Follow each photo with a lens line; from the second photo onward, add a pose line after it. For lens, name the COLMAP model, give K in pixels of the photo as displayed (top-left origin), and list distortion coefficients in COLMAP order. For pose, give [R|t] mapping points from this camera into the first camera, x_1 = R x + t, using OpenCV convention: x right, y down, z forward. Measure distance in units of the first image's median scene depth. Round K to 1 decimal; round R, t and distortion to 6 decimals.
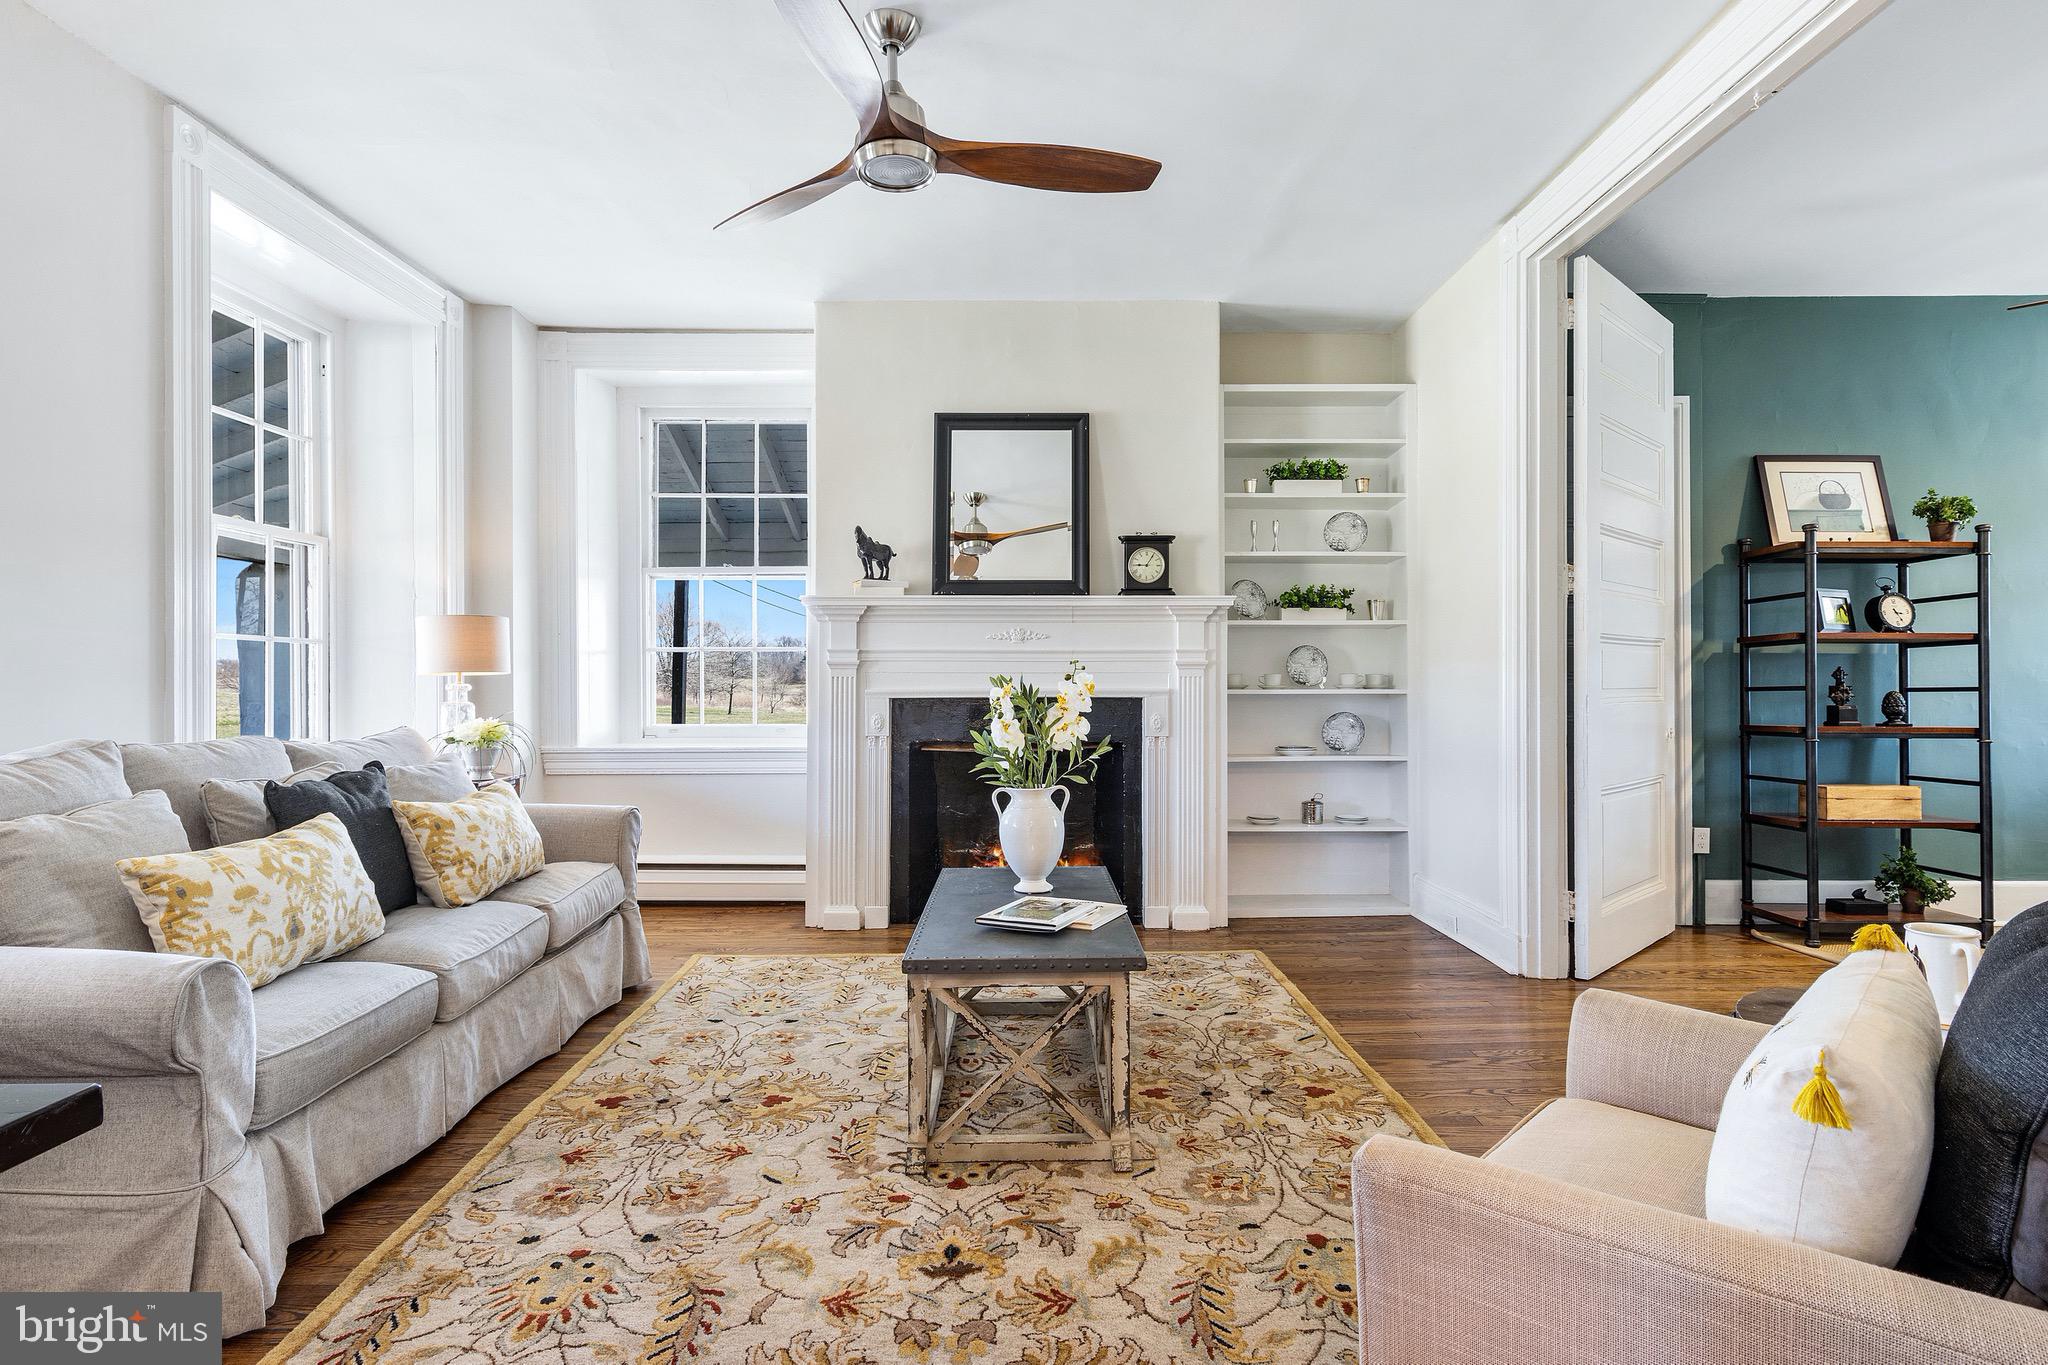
lens RADIAL K [[1045.3, 0, 1025.0], [0, 1045.3, 686.0], [0, 0, 1]] dist [0.009990, -0.003132]
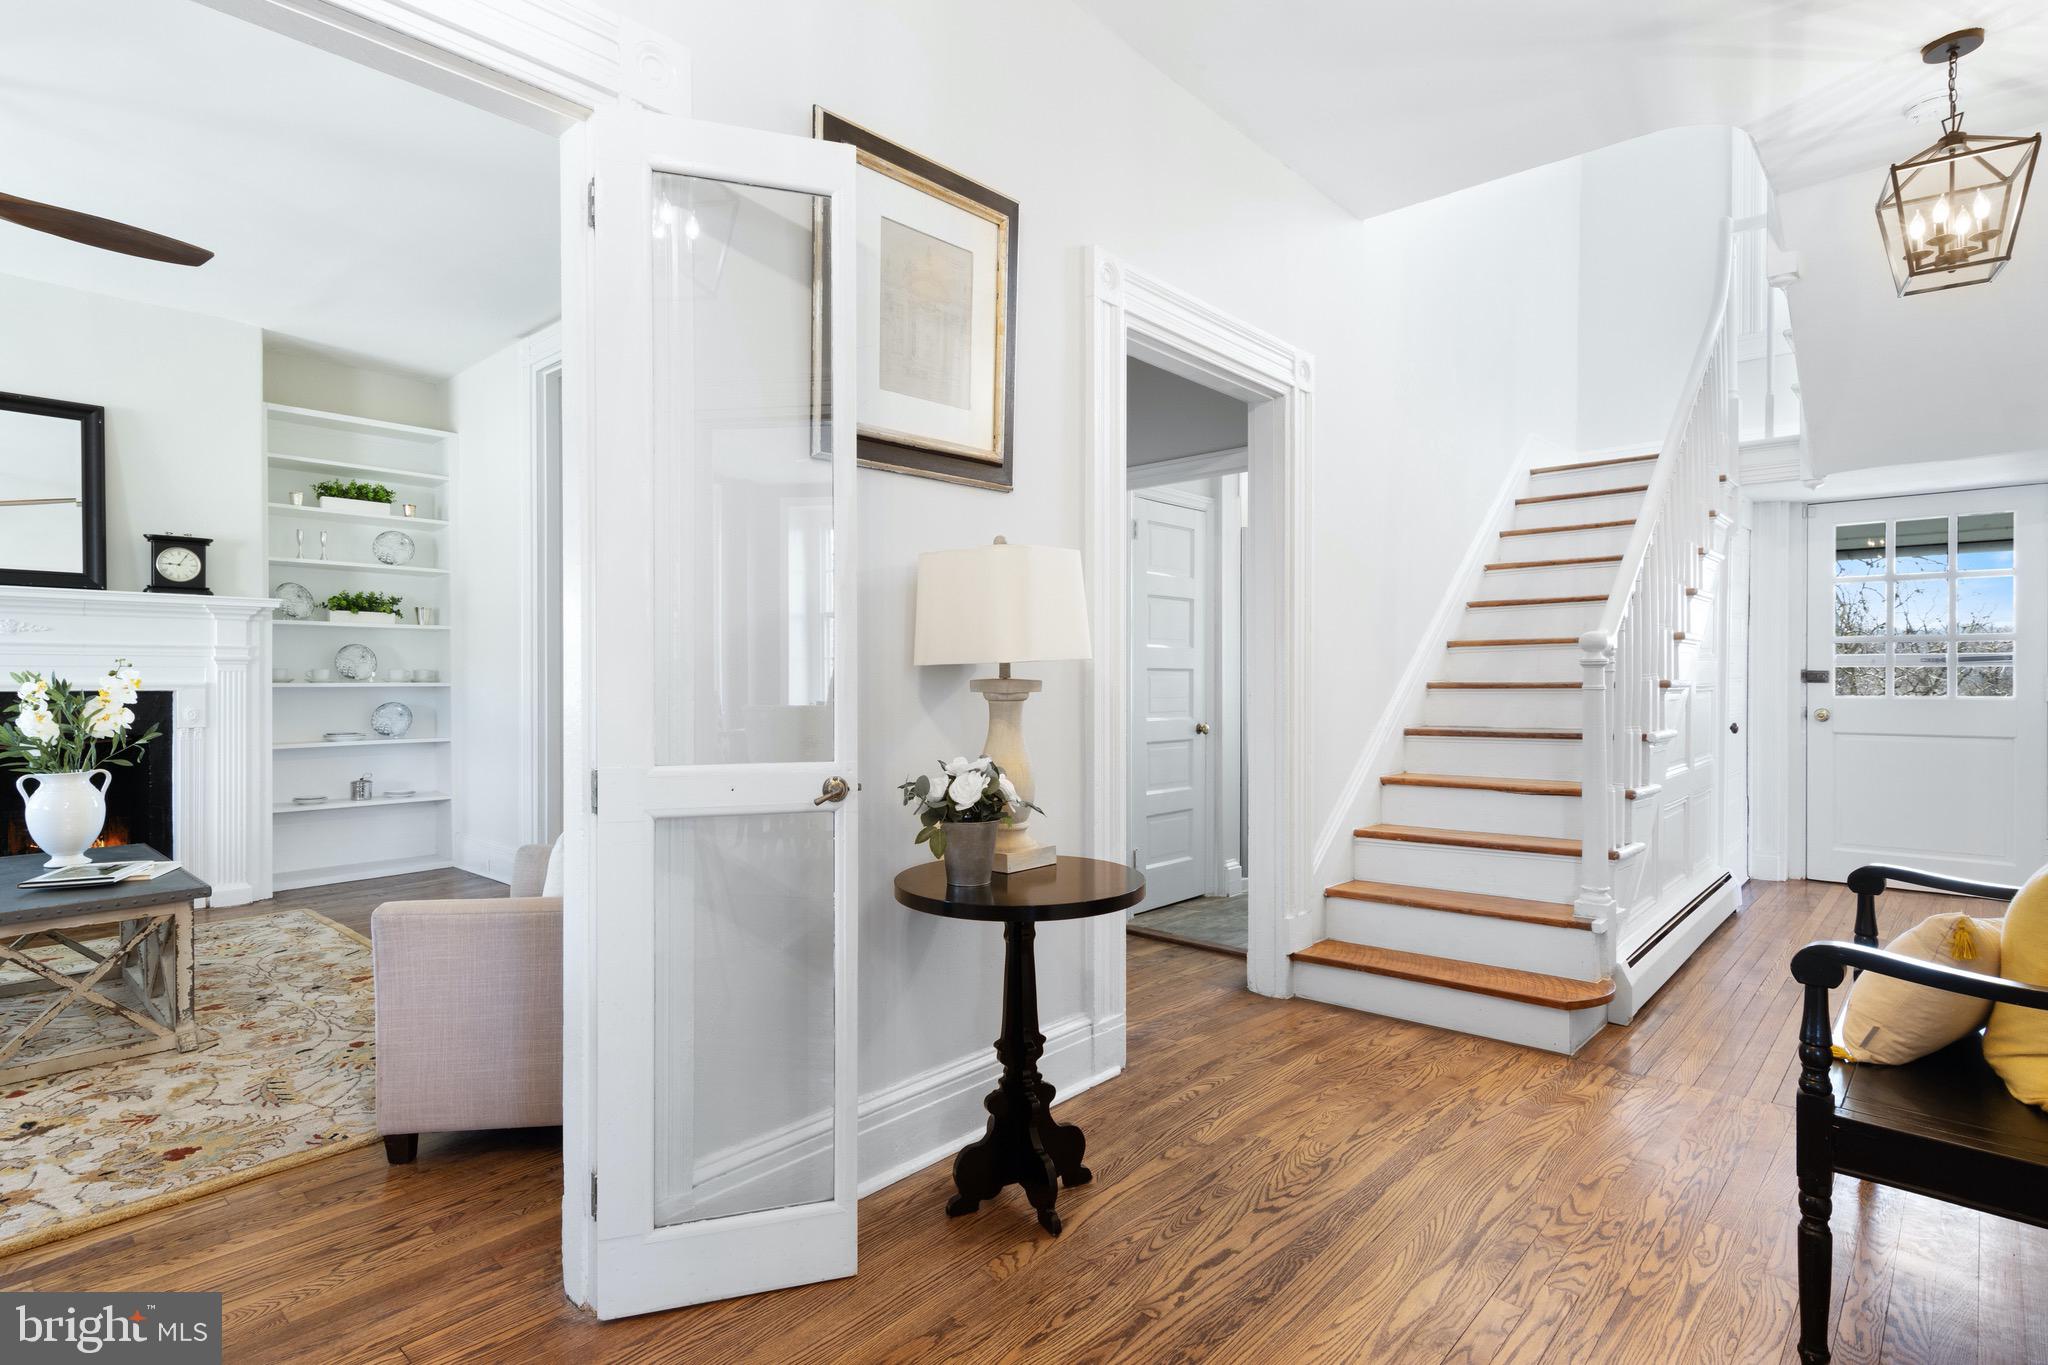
lens RADIAL K [[1045.3, 0, 1024.8], [0, 1045.3, 683.4], [0, 0, 1]] dist [0.009990, -0.003132]
pose [[0.677693, -0.001775, 0.735343, -0.095937], [-0.002566, 0.999985, 0.004778, -0.004155], [-0.735341, -0.005125, 0.677678, -0.386066]]
